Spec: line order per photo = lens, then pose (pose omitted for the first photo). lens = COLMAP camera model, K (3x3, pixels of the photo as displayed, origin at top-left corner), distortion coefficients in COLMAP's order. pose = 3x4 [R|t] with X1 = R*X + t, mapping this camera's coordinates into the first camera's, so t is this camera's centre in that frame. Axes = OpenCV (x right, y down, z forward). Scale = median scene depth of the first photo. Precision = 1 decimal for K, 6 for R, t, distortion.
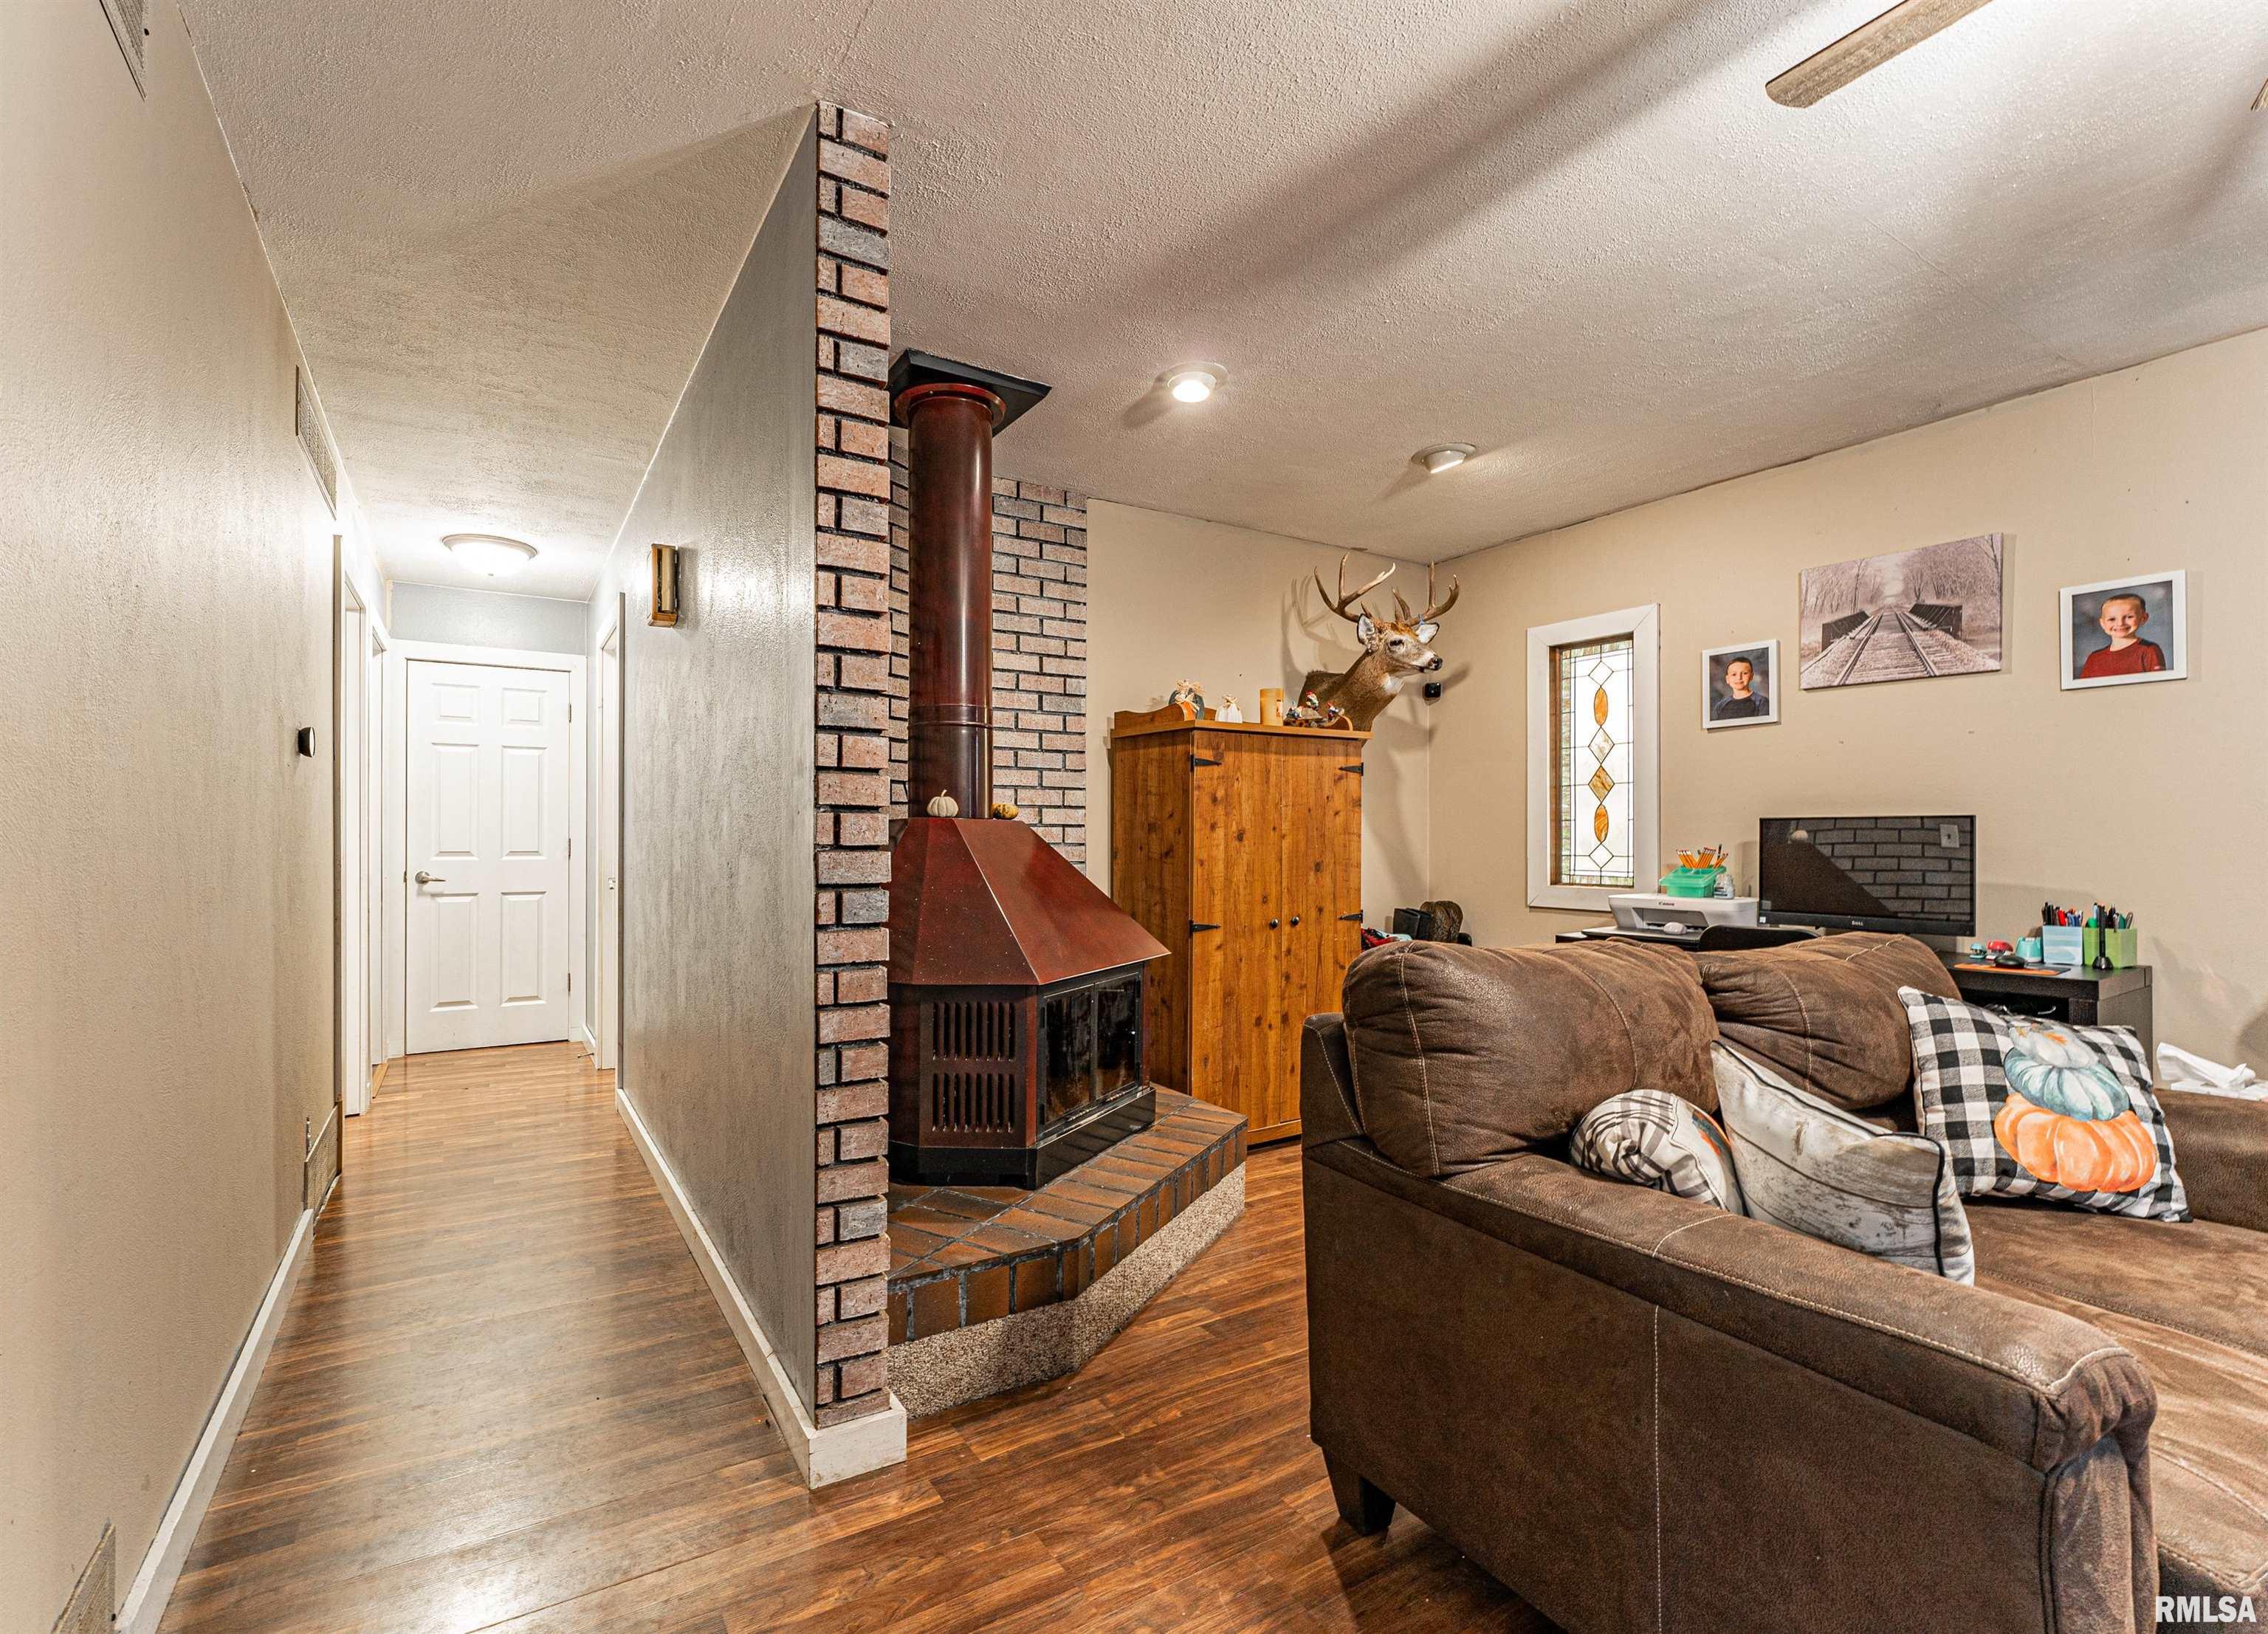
lens RADIAL K [[967.6, 0, 1014.4], [0, 967.6, 832.6], [0, 0, 1]] dist [0.000011, -0.000764]
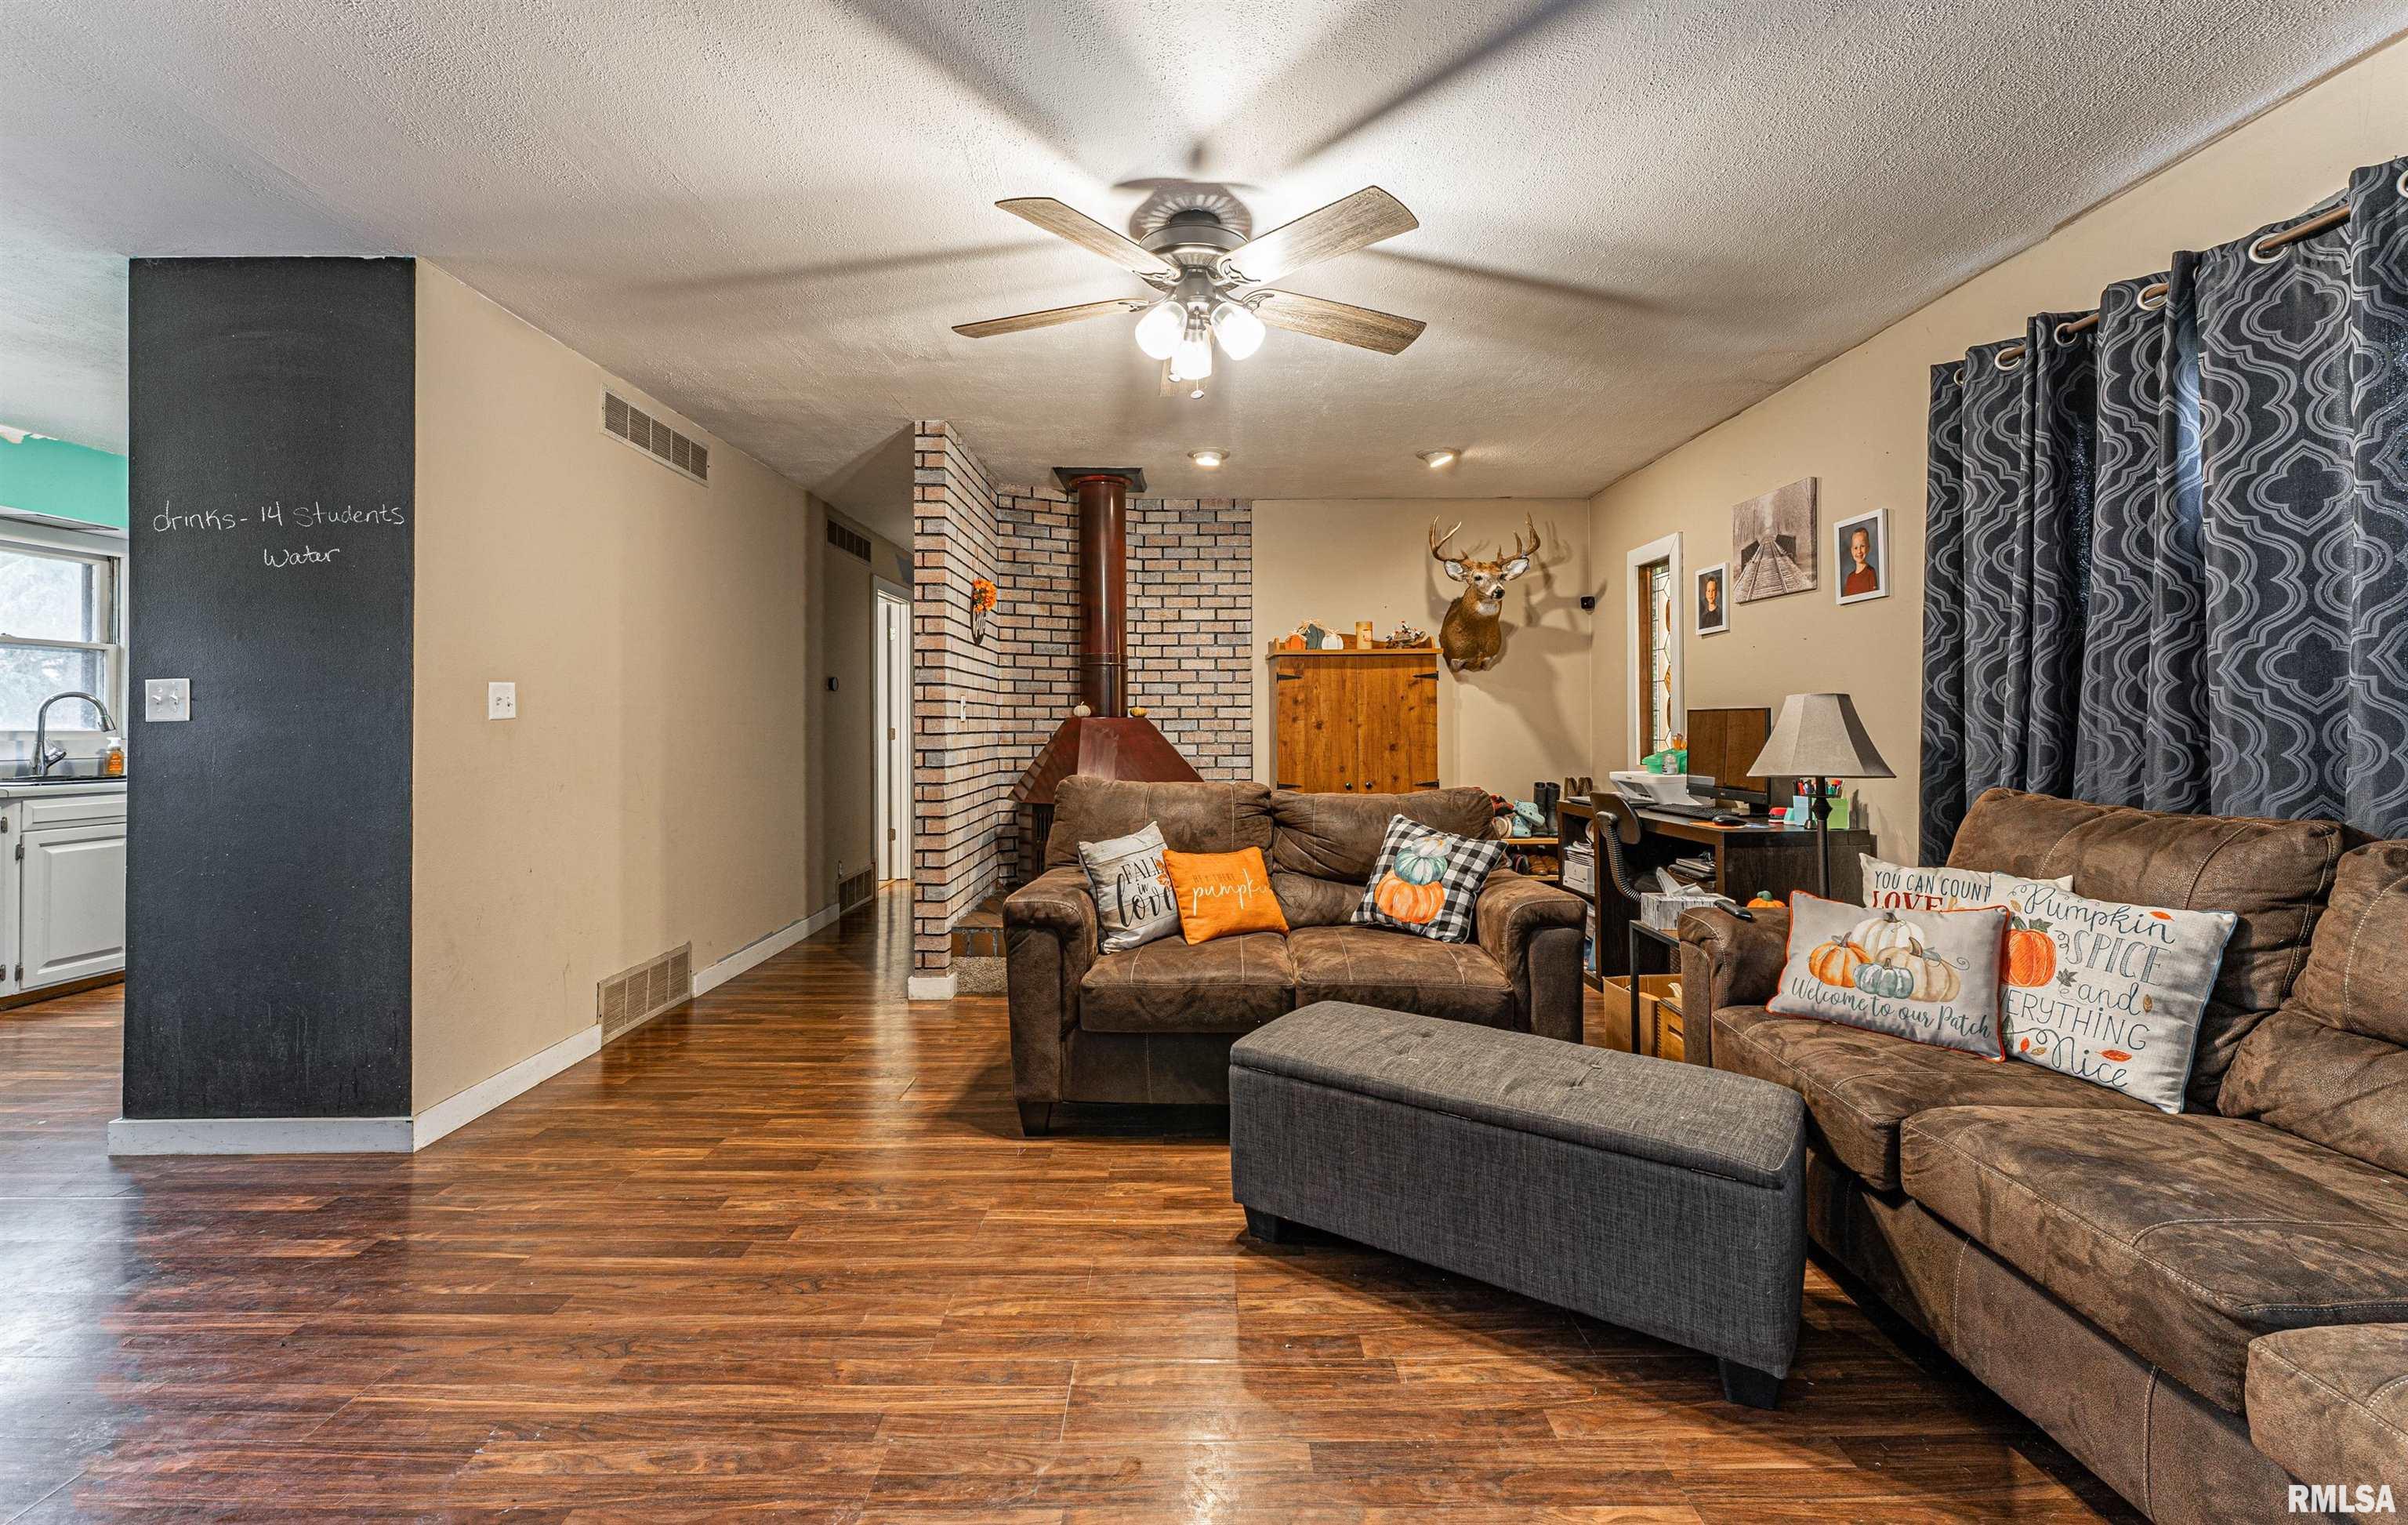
lens RADIAL K [[931.8, 0, 1180.9], [0, 931.8, 709.0], [0, 0, 1]] dist [-0.001041, -0.000048]
pose [[0.877629, -0.012410, -0.479179, 0.724649], [0.007461, 0.999897, -0.012232, -0.006107], [0.479282, 0.007160, 0.877632, -0.345947]]
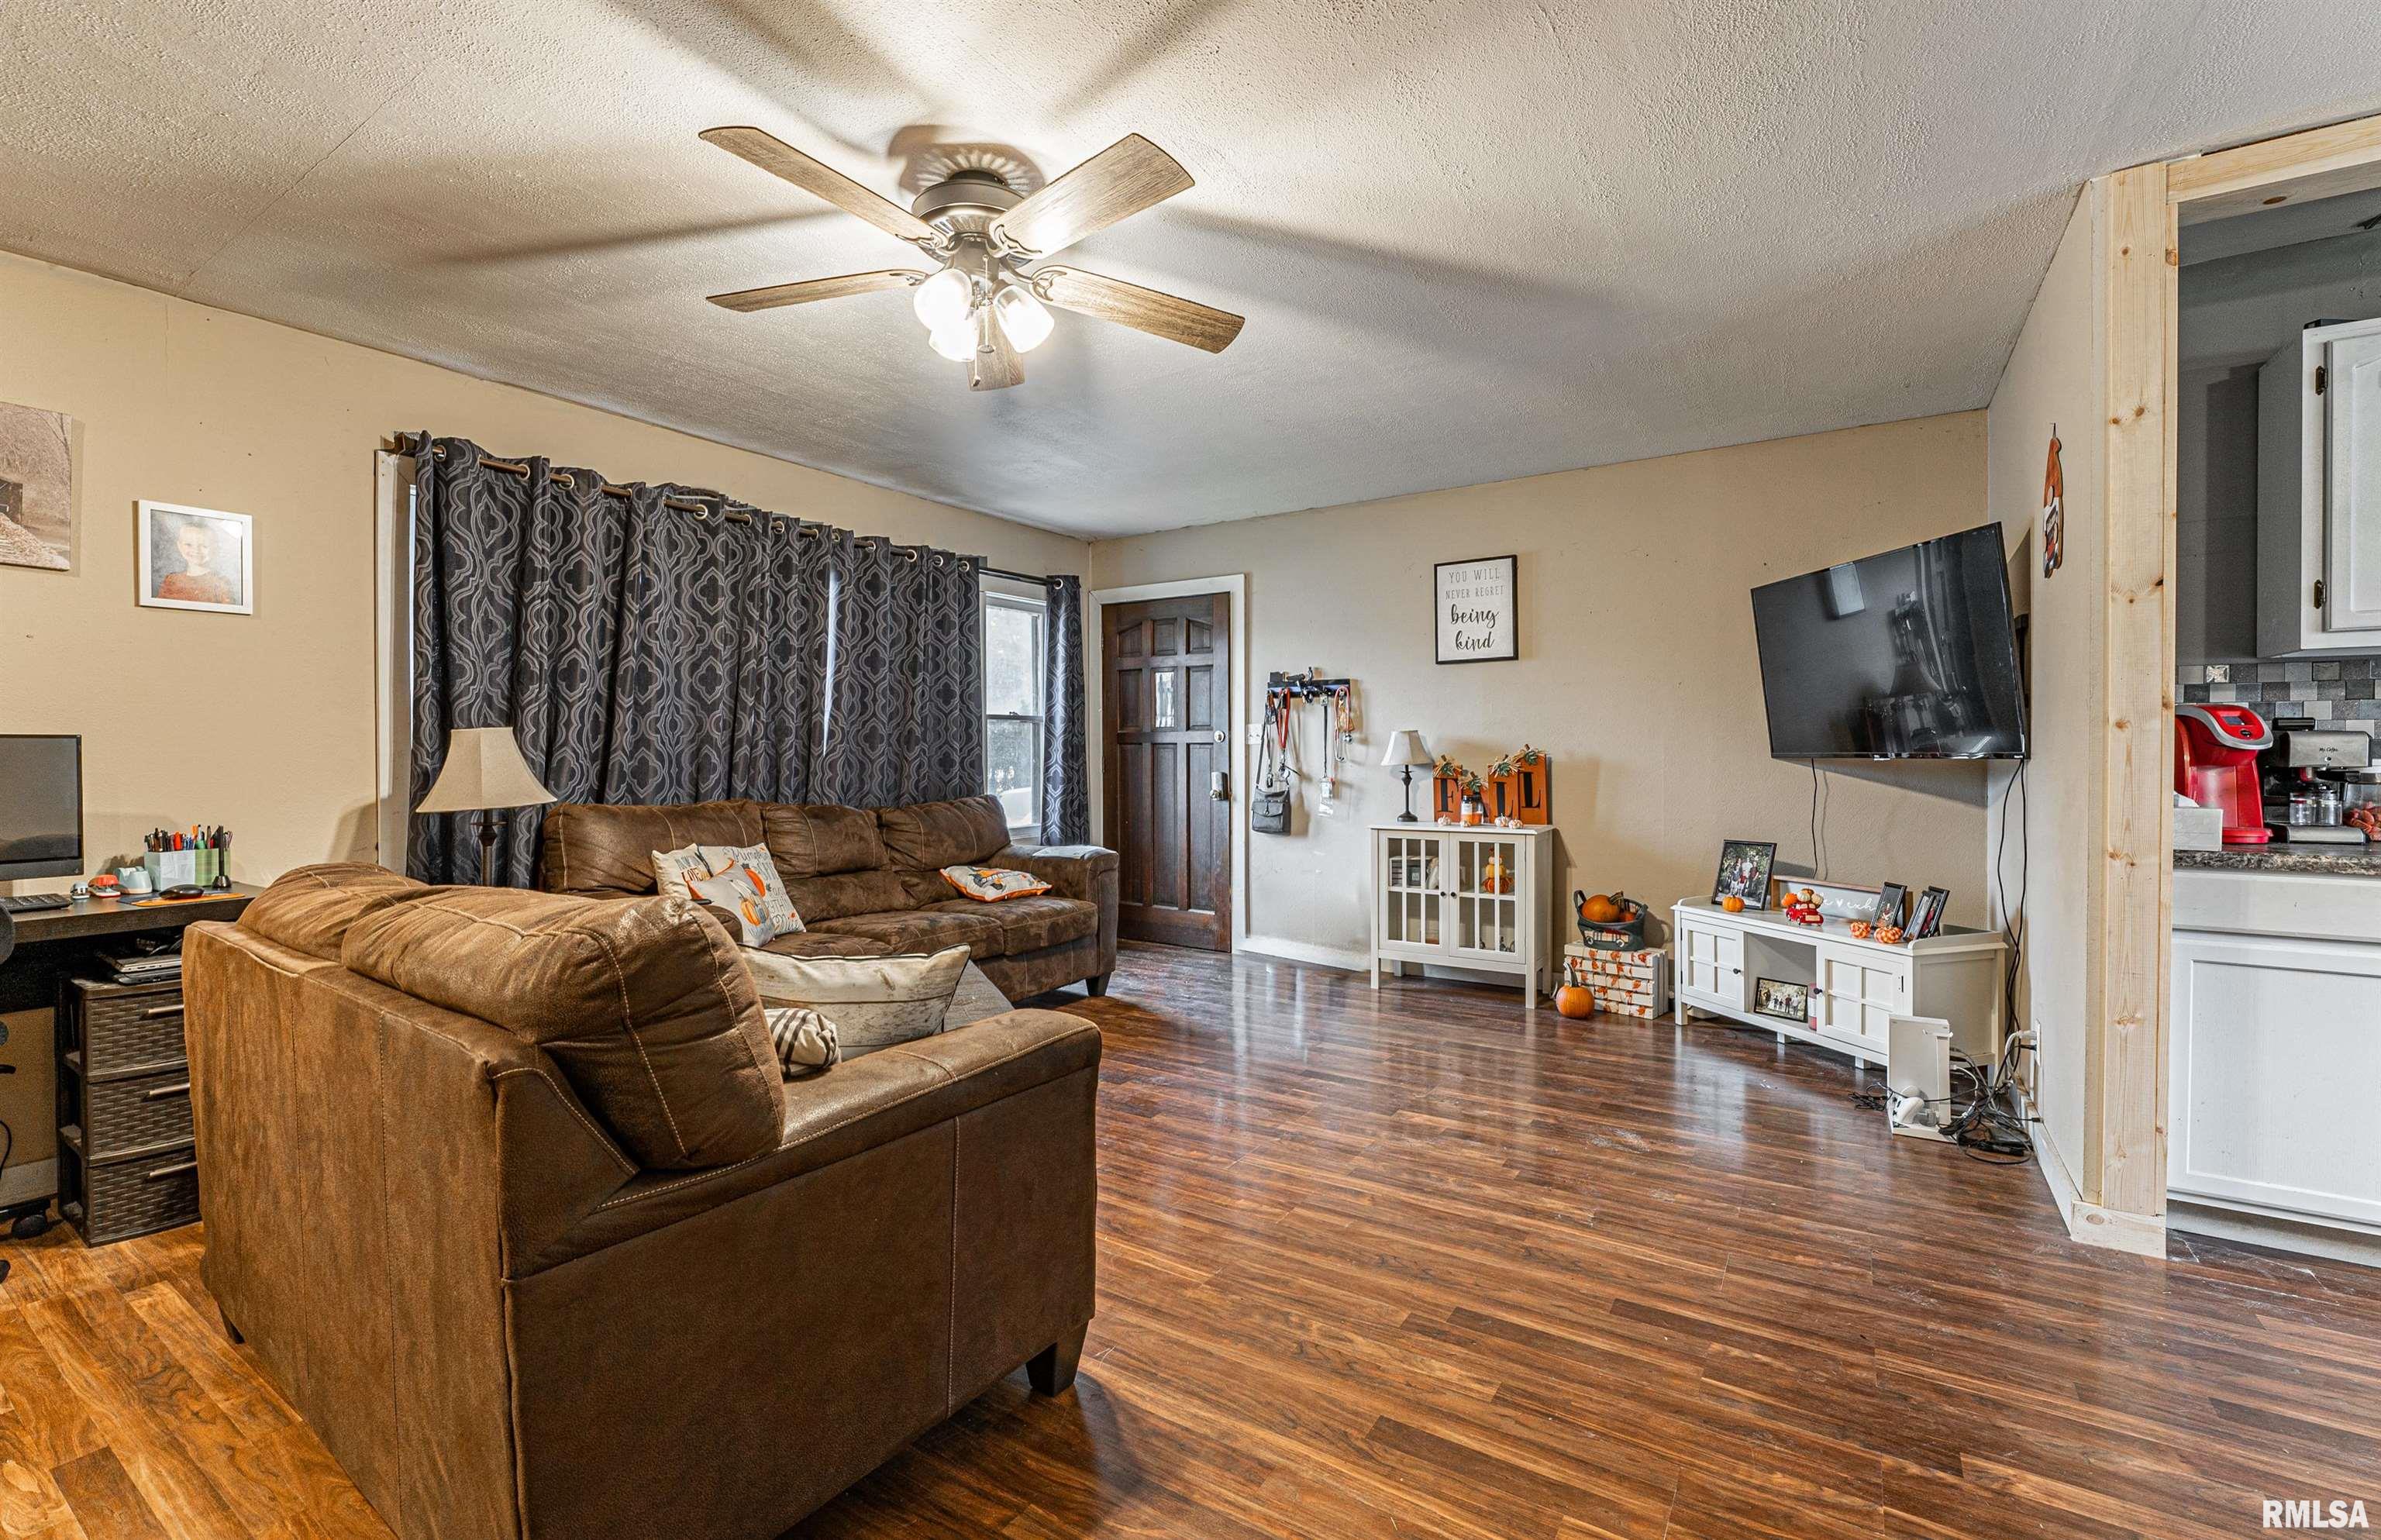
lens RADIAL K [[1019.1, 0, 1195.8], [0, 1019.1, 763.7], [0, 0, 1]] dist [-0.011060, 0.000083]
pose [[-0.474440, -0.009840, 0.880233, -0.224000], [-0.001246, 0.999944, 0.010506, -0.002647], [-0.880287, 0.003887, -0.474426, 0.432023]]
